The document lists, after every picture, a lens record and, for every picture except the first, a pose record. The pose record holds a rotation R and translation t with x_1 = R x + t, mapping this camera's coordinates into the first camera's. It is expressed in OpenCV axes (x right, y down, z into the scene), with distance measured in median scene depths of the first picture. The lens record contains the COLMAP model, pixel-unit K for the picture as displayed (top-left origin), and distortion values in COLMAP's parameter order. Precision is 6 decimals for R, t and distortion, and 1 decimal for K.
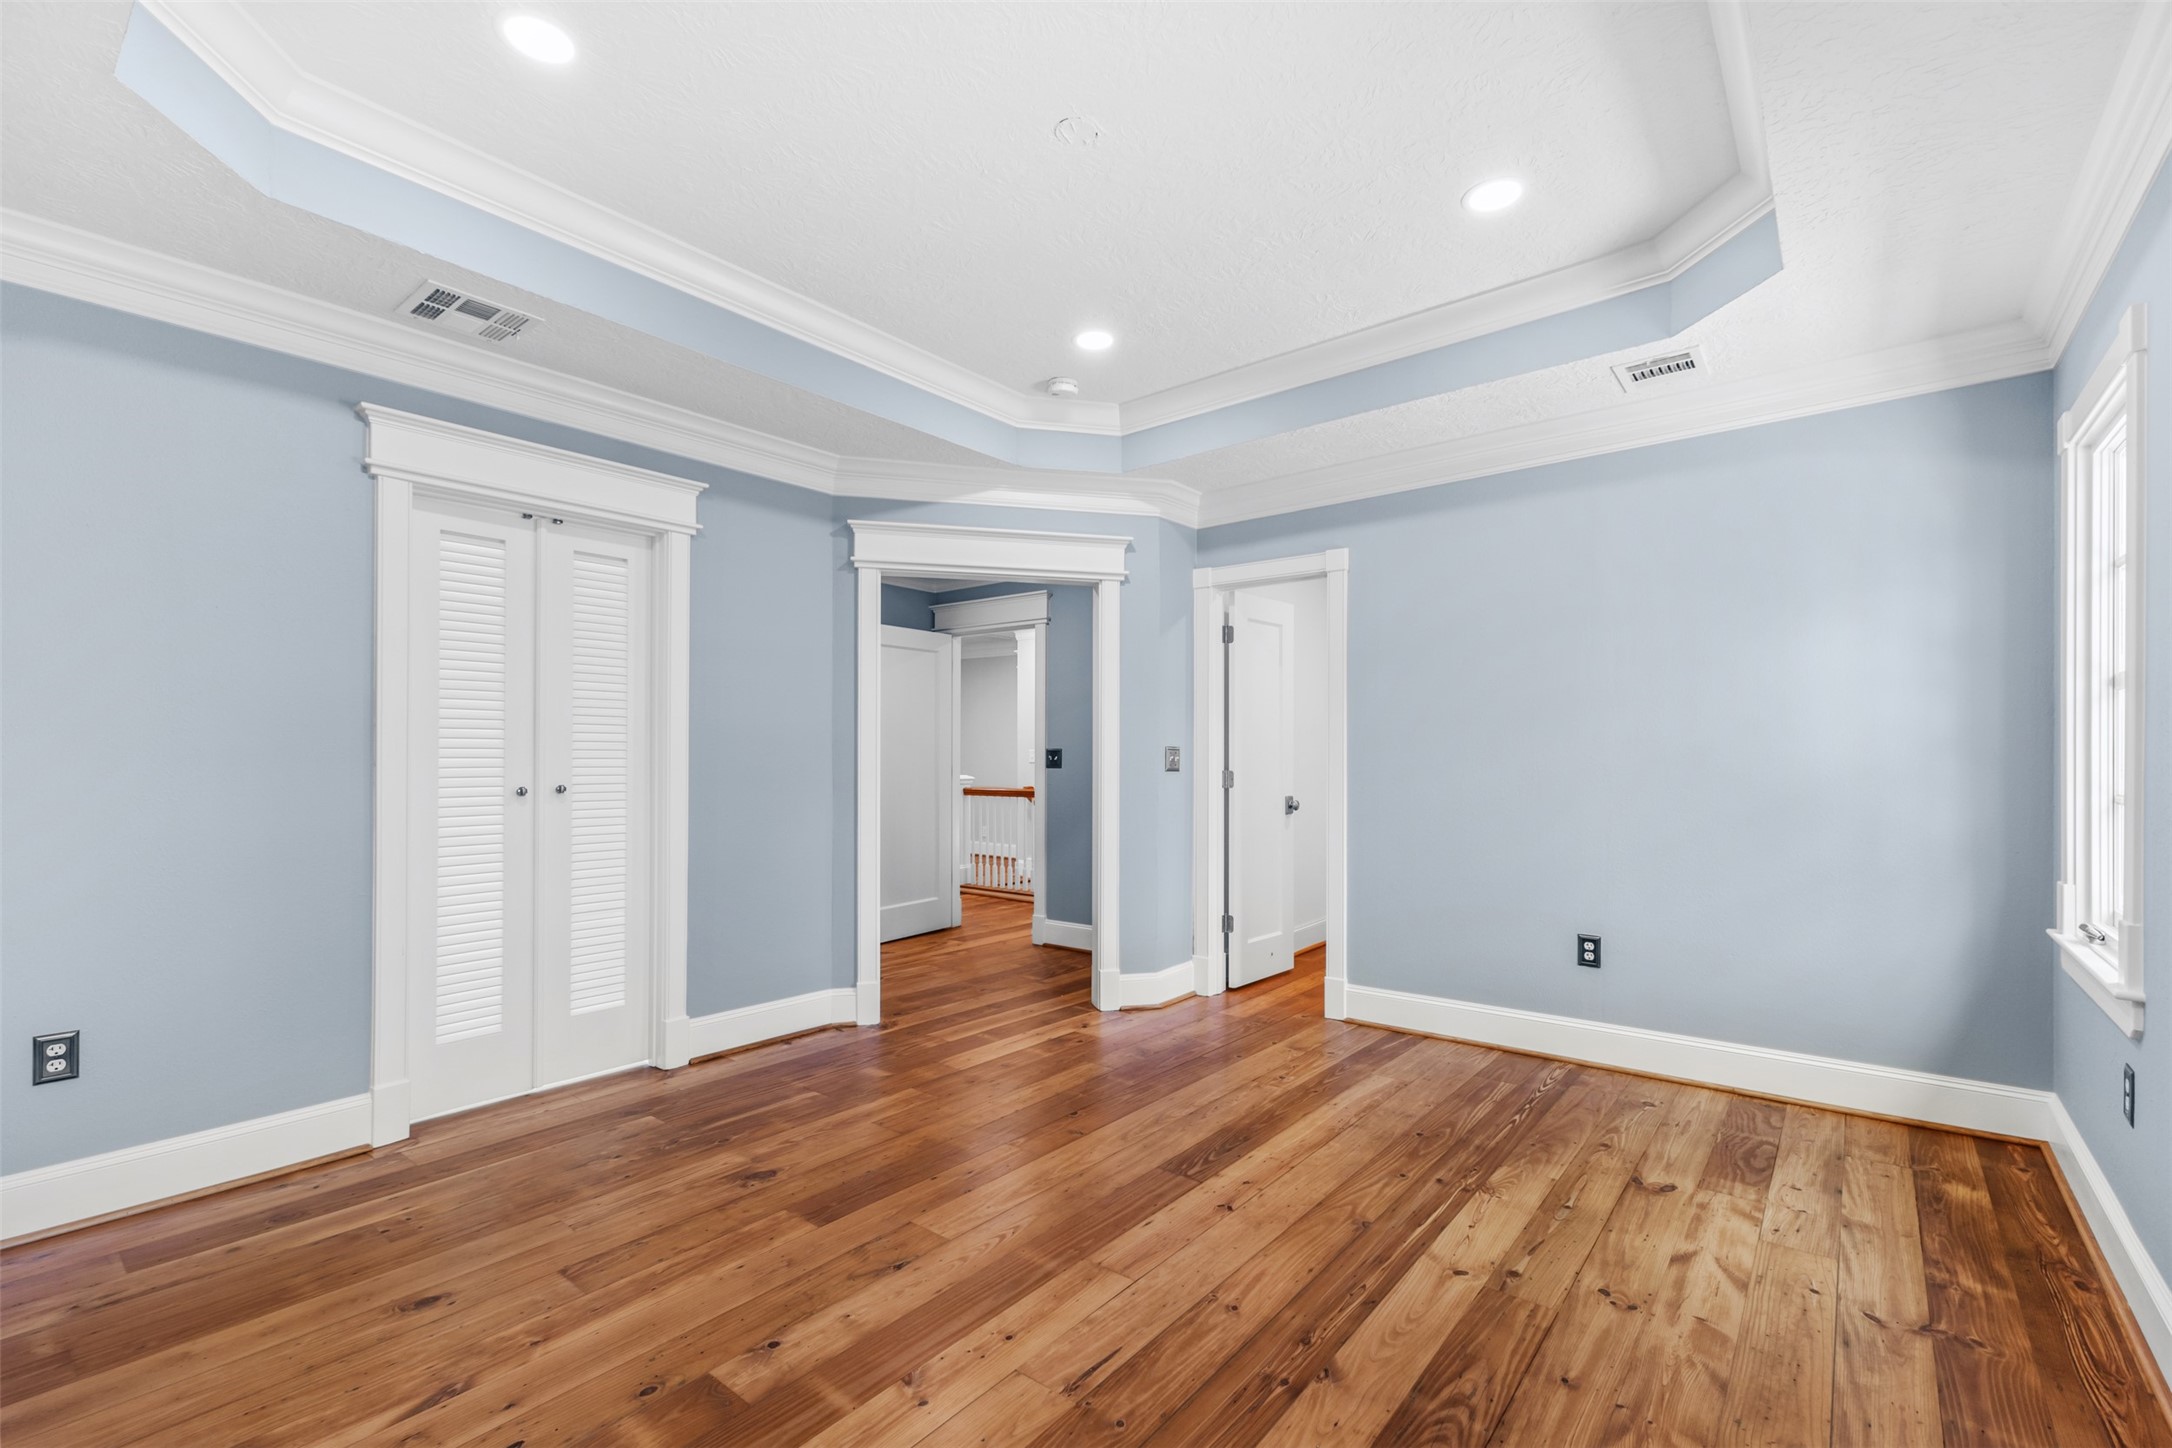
lens RADIAL K [[955.9, 0, 1080.7], [0, 955.9, 754.0], [0, 0, 1]] dist [0.010527, -0.000476]
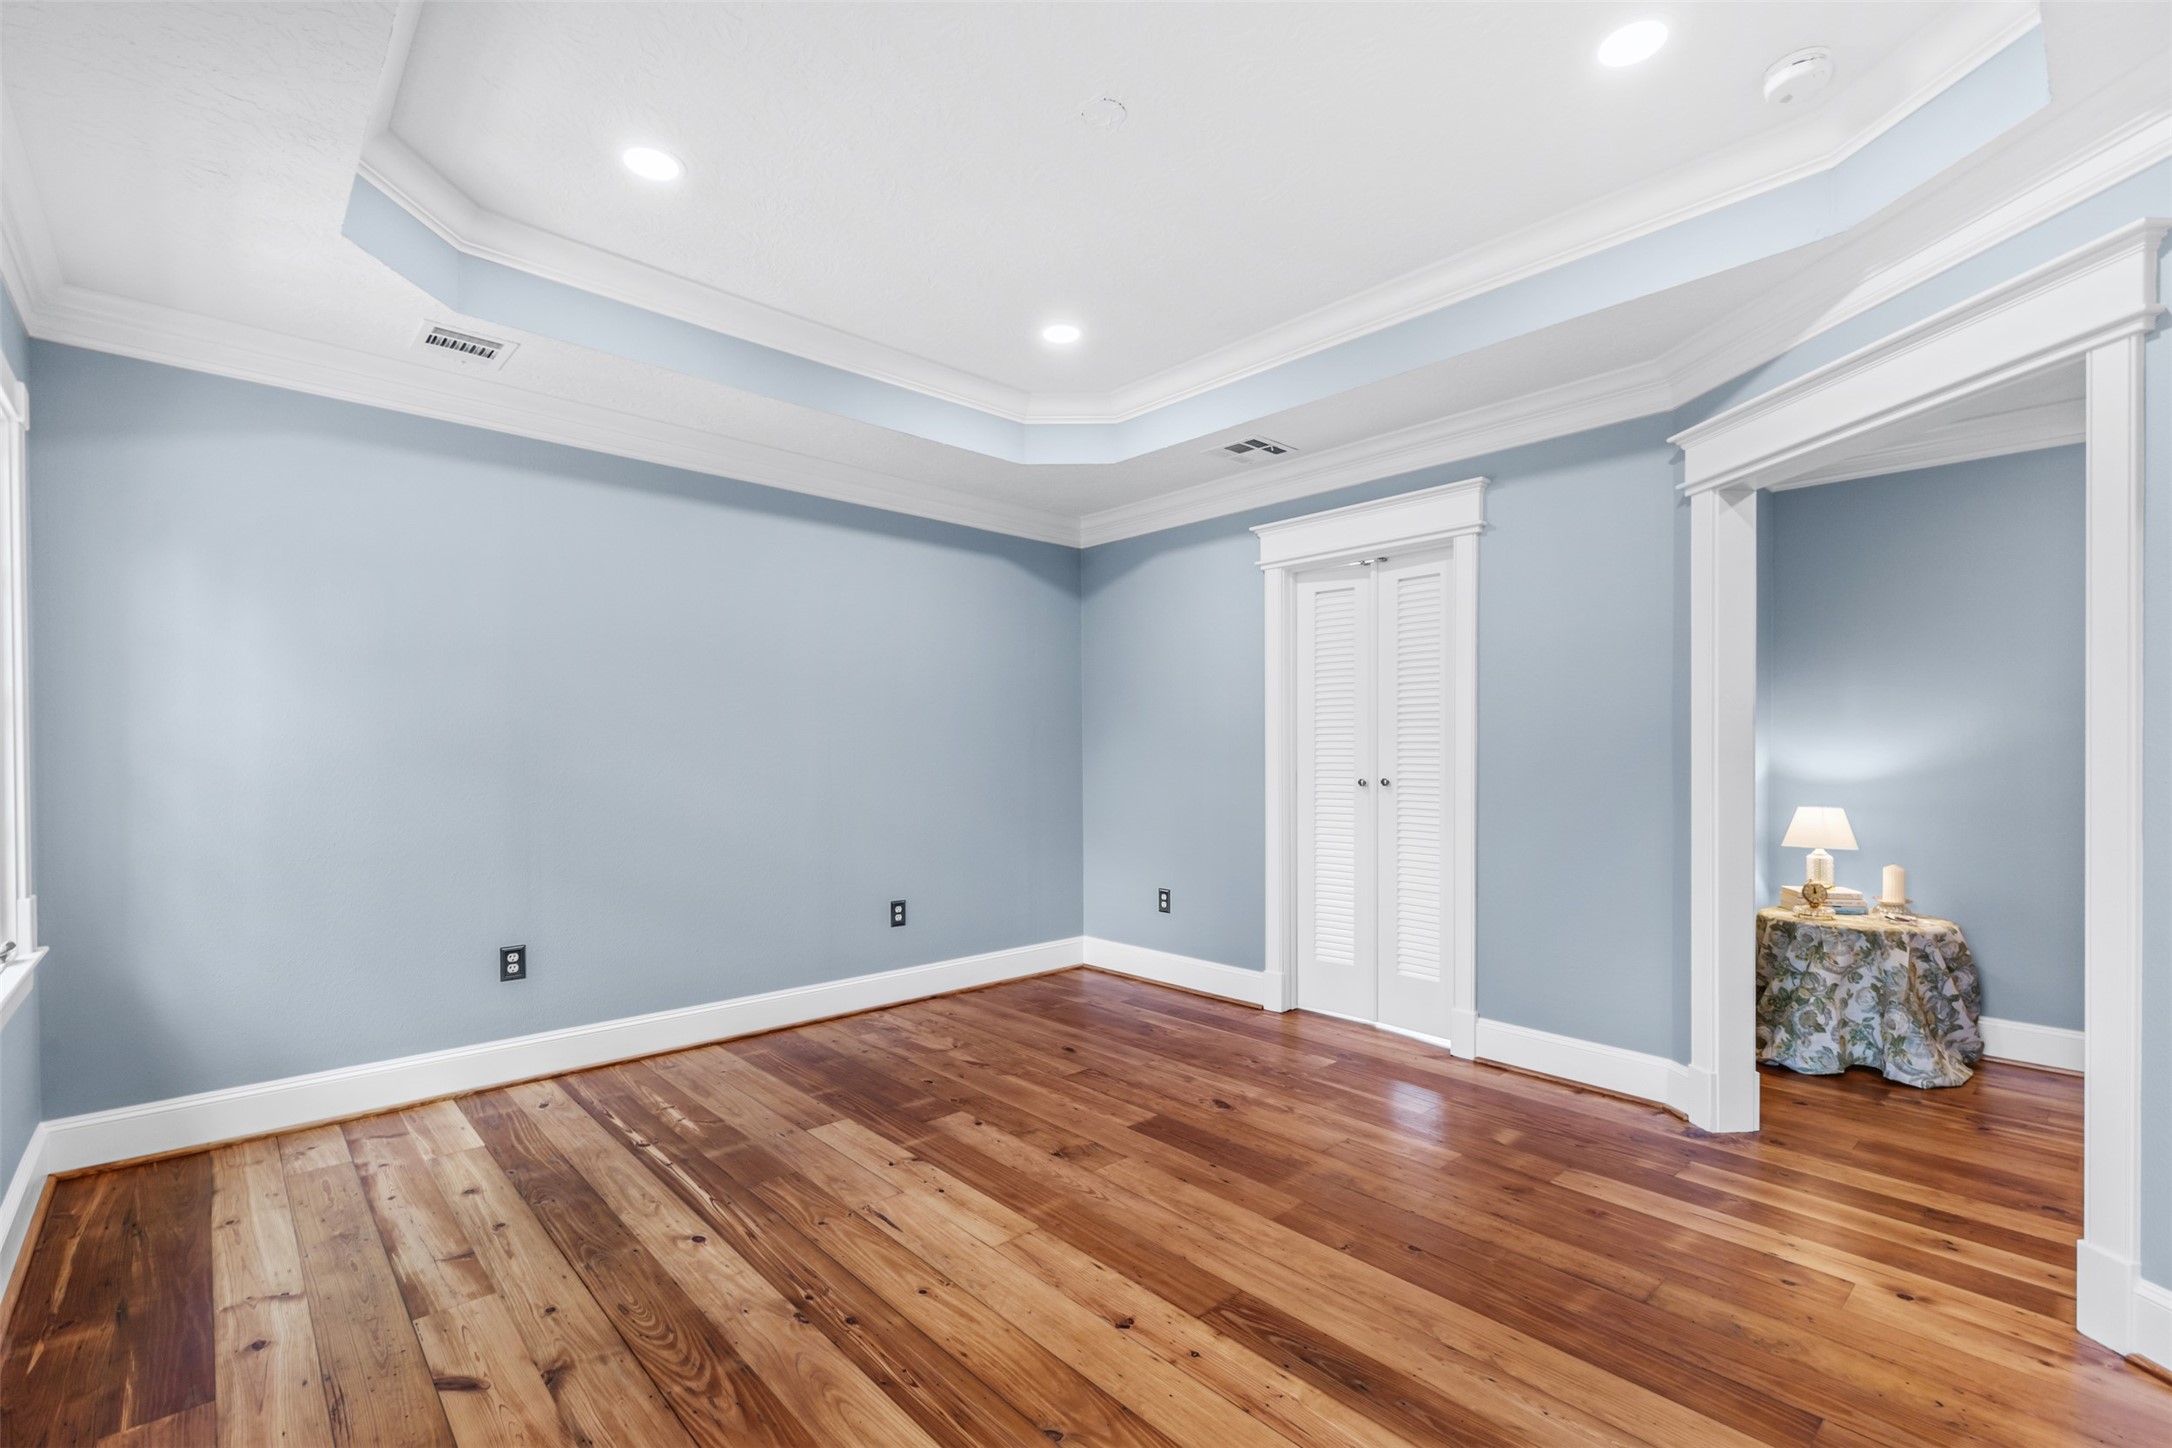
lens RADIAL K [[955.9, 0, 1080.7], [0, 955.9, 754.0], [0, 0, 1]] dist [0.010527, -0.000476]
pose [[-0.154694, 0.000030, -0.987962, 0.964563], [0.003375, 0.999994, -0.000498, 0.001404], [0.987957, -0.003412, -0.154693, 1.113726]]
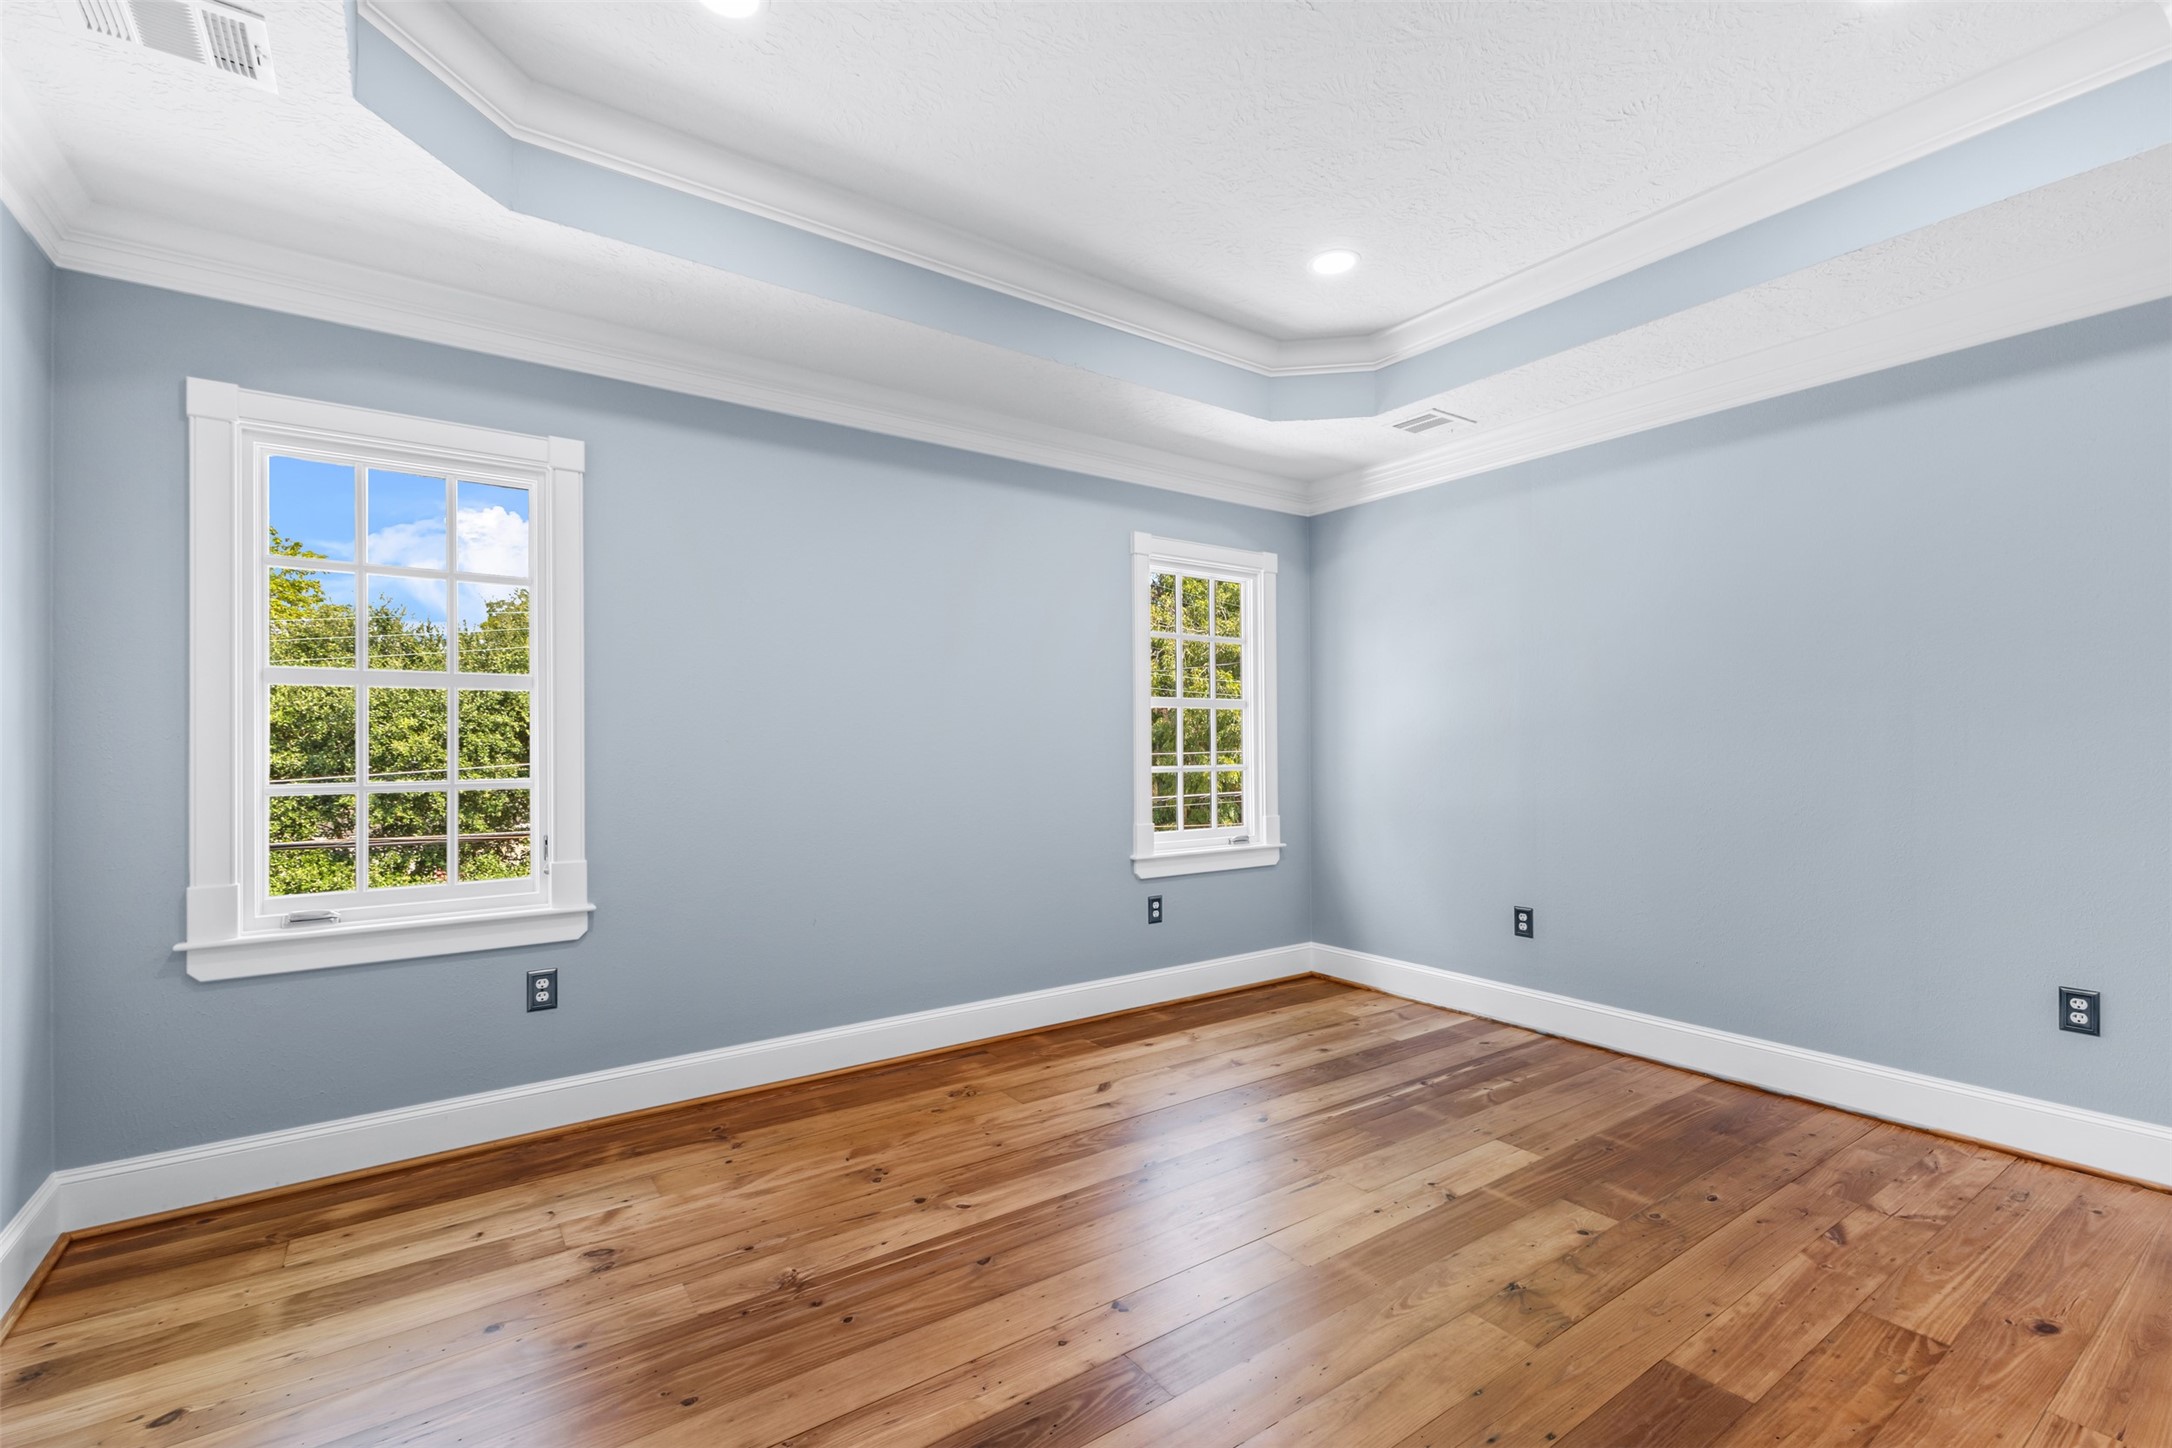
lens RADIAL K [[940.2, 0, 1086.5], [0, 940.2, 720.3], [0, 0, 1]] dist [0.008789, -0.000268]
pose [[-0.960021, 0.015516, 0.279496, -0.051654], [0.007315, 0.999512, -0.030363, 0.008758], [-0.279831, -0.027105, -0.959667, 1.818325]]
